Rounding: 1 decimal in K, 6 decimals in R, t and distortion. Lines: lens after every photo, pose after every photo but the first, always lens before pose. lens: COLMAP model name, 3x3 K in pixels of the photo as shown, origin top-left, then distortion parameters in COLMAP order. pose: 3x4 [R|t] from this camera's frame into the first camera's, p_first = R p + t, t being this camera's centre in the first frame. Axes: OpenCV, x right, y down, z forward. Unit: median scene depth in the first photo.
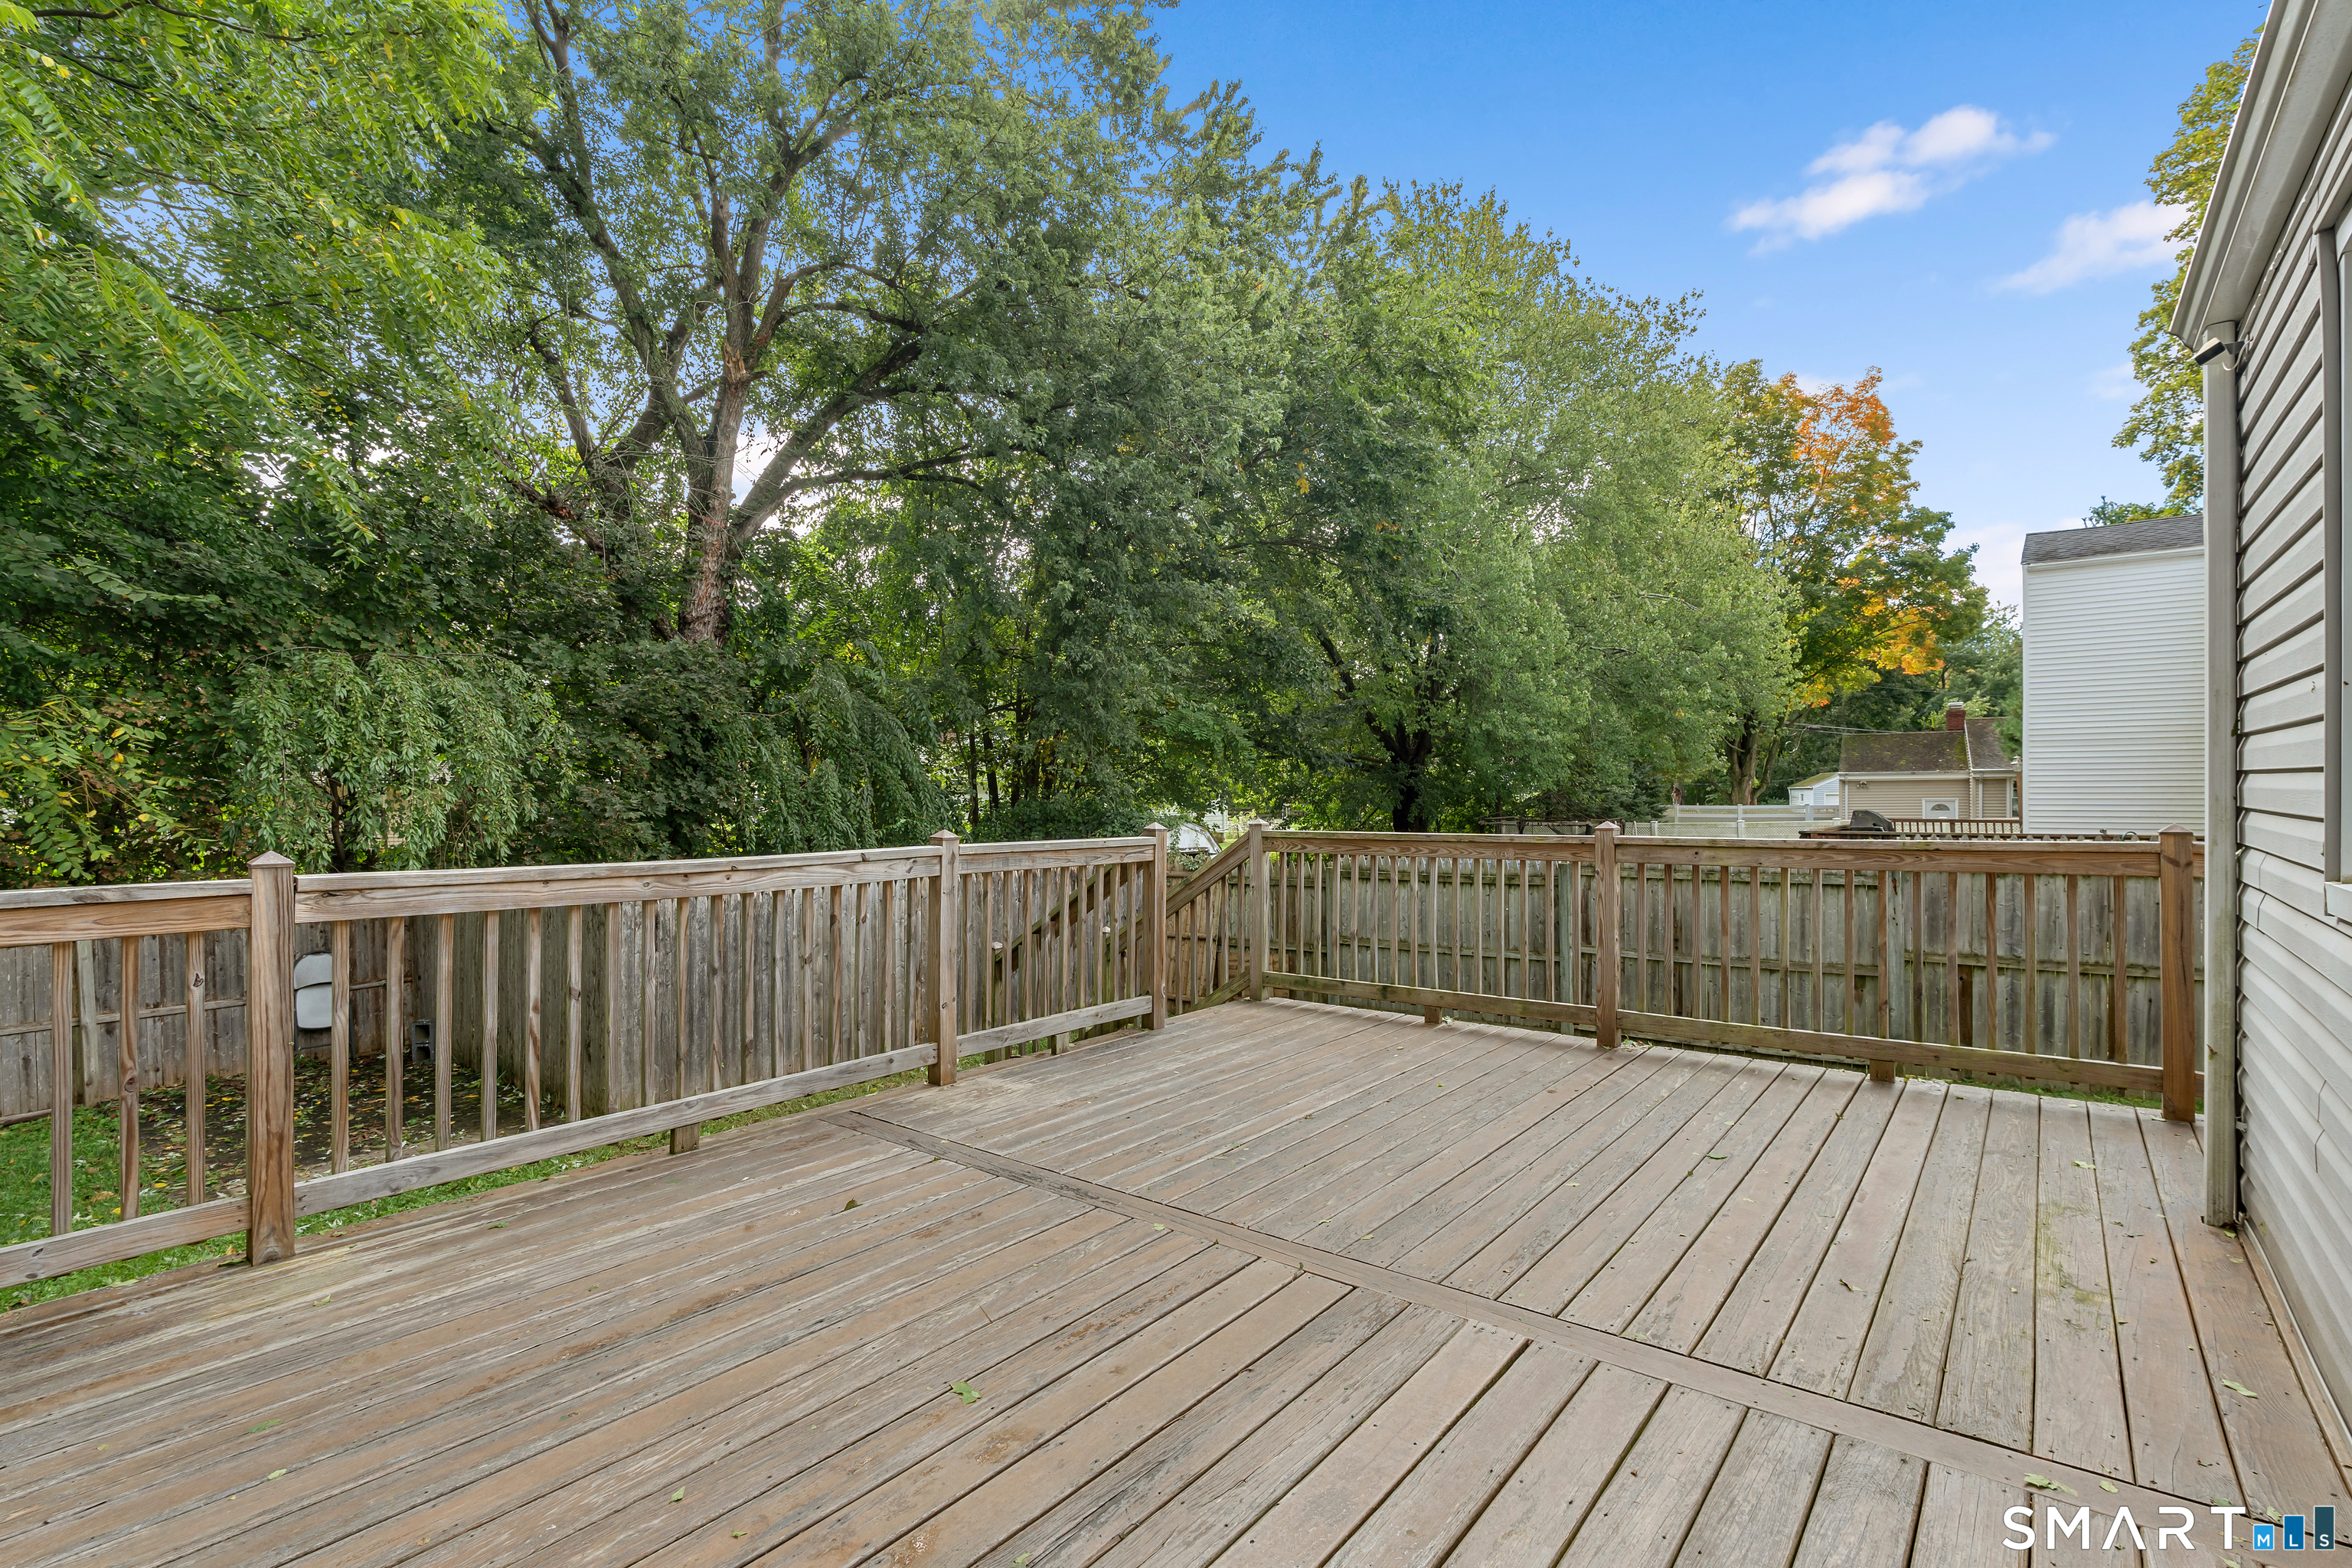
lens RADIAL K [[1083.6, 0, 1168.9], [0, 1083.6, 790.8], [0, 0, 1]] dist [-0.001892, -0.000283]
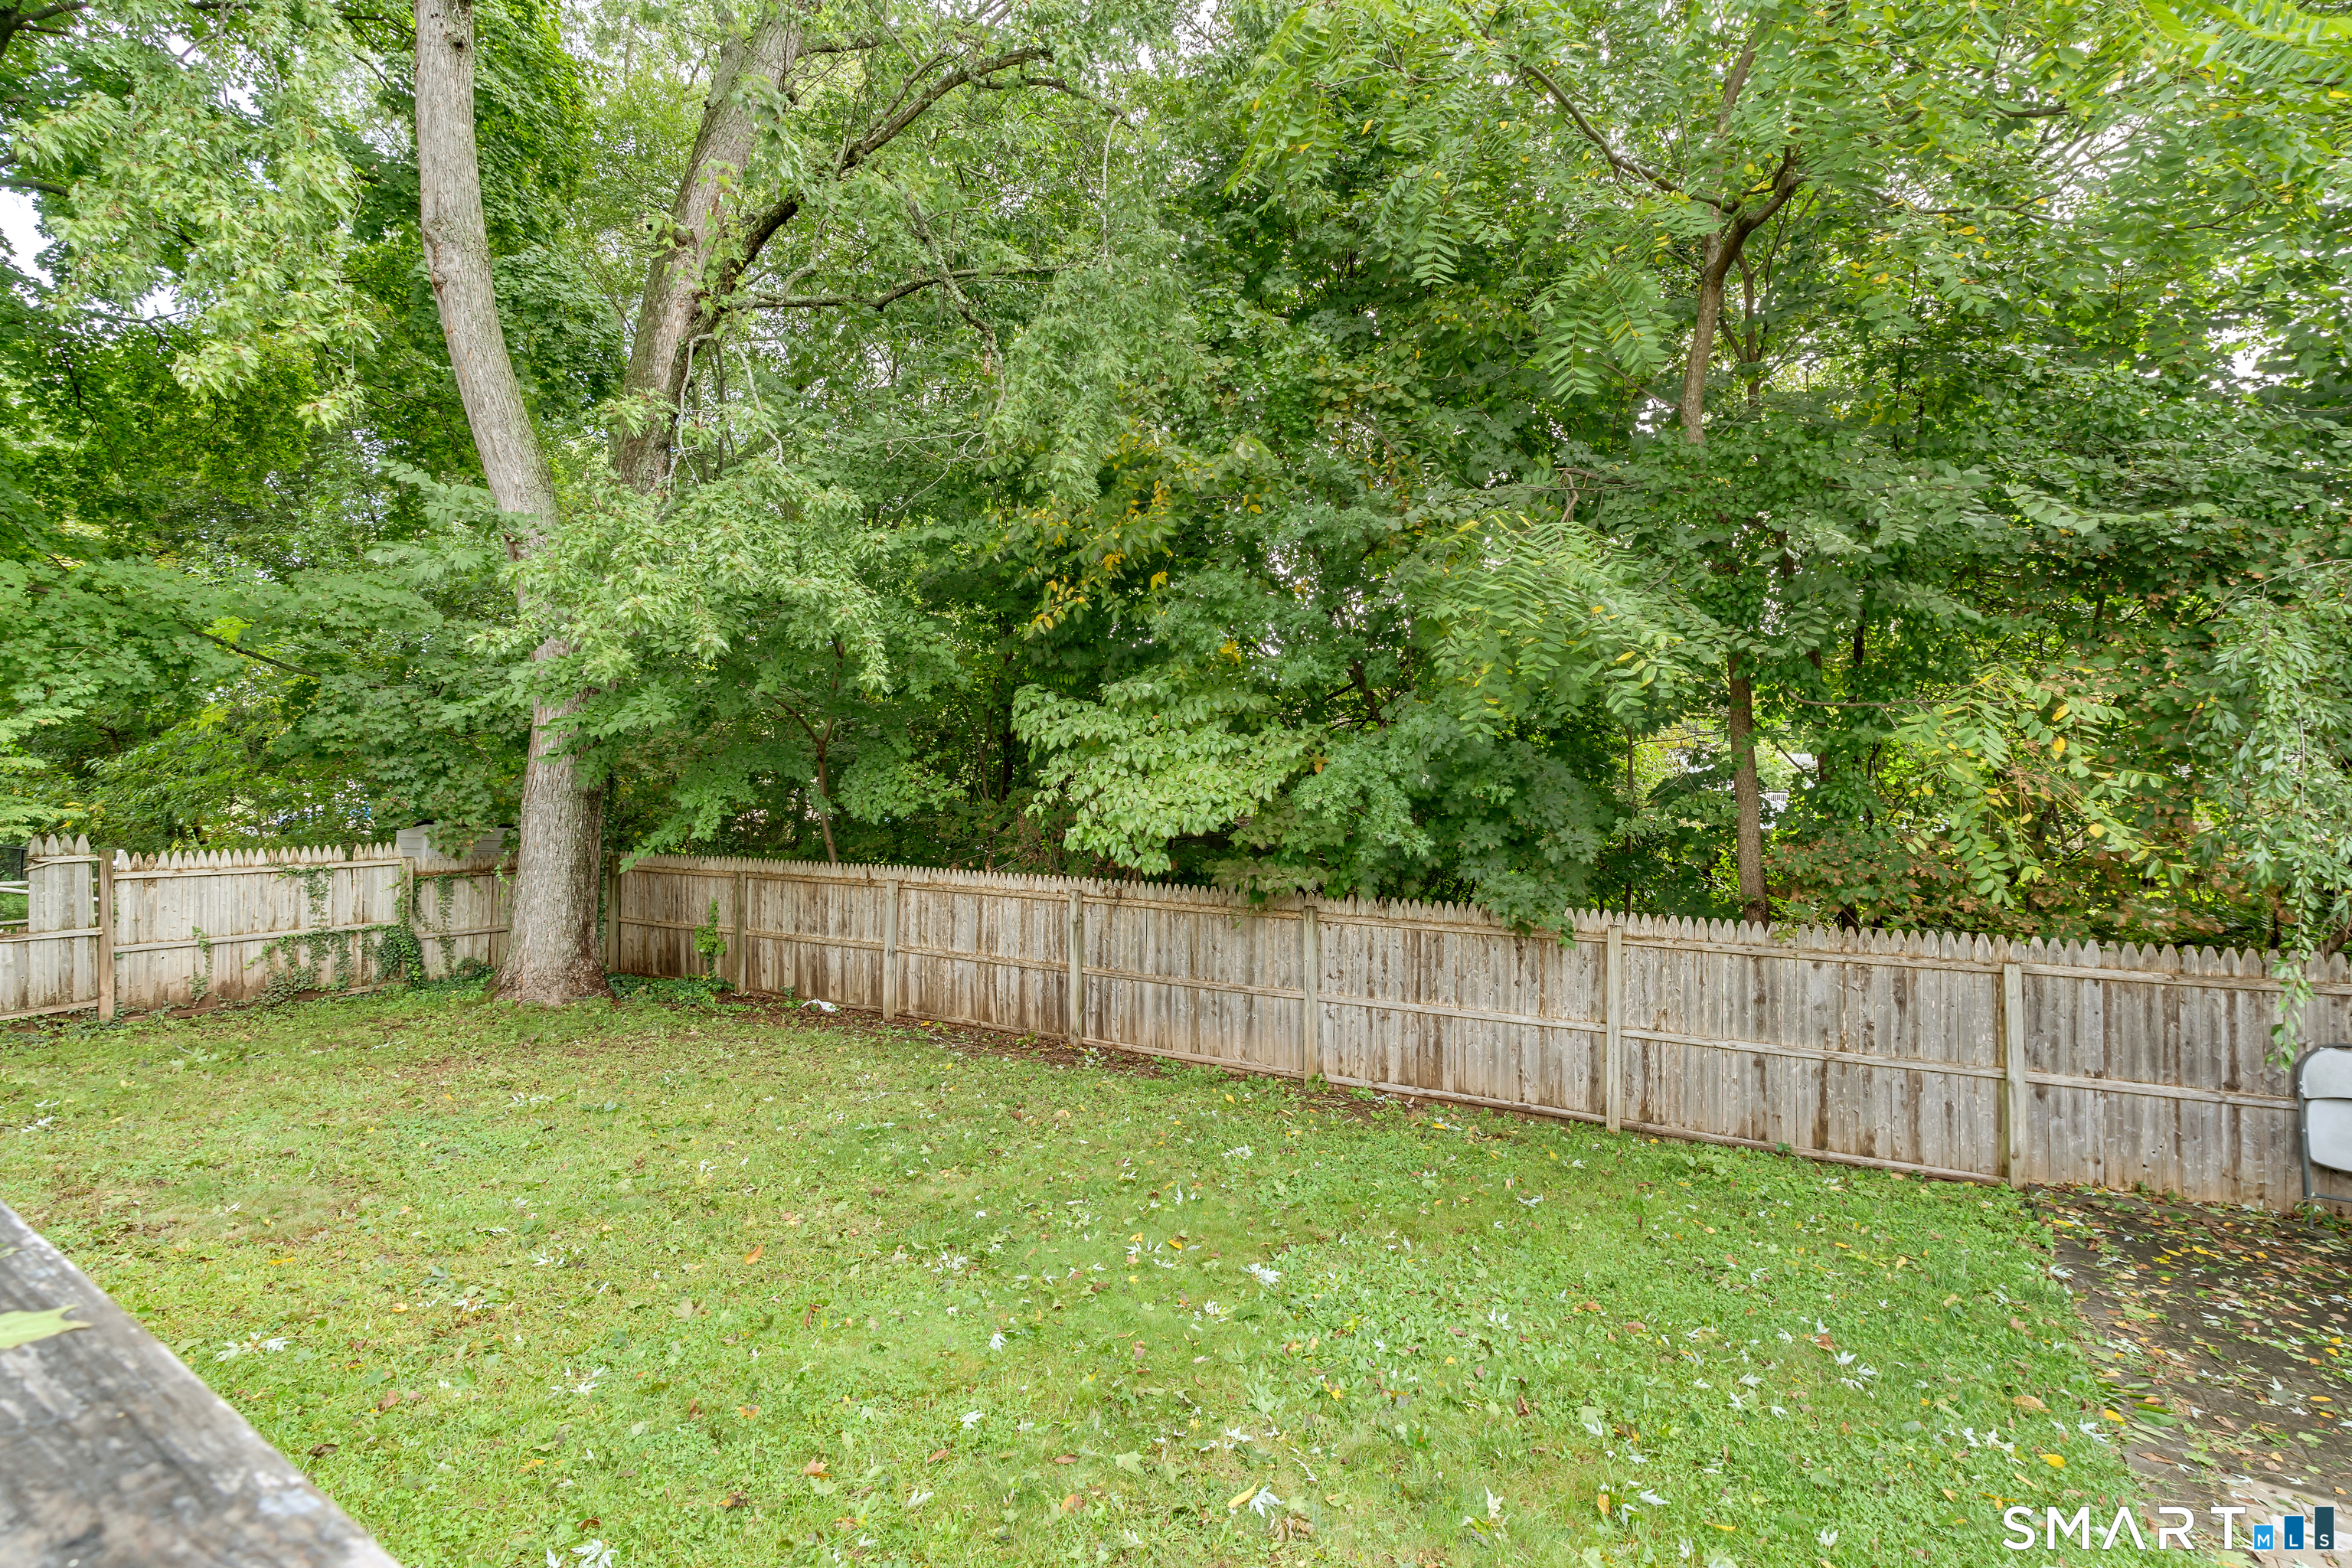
lens RADIAL K [[1064.1, 0, 1176.0], [0, 1064.1, 784.0], [0, 0, 1]] dist [-0.001908, -0.000532]
pose [[0.119932, 0.007880, -0.992751, -0.083016], [-0.006486, 0.999953, 0.007154, -0.001065], [0.992761, 0.005581, 0.119978, 0.080890]]
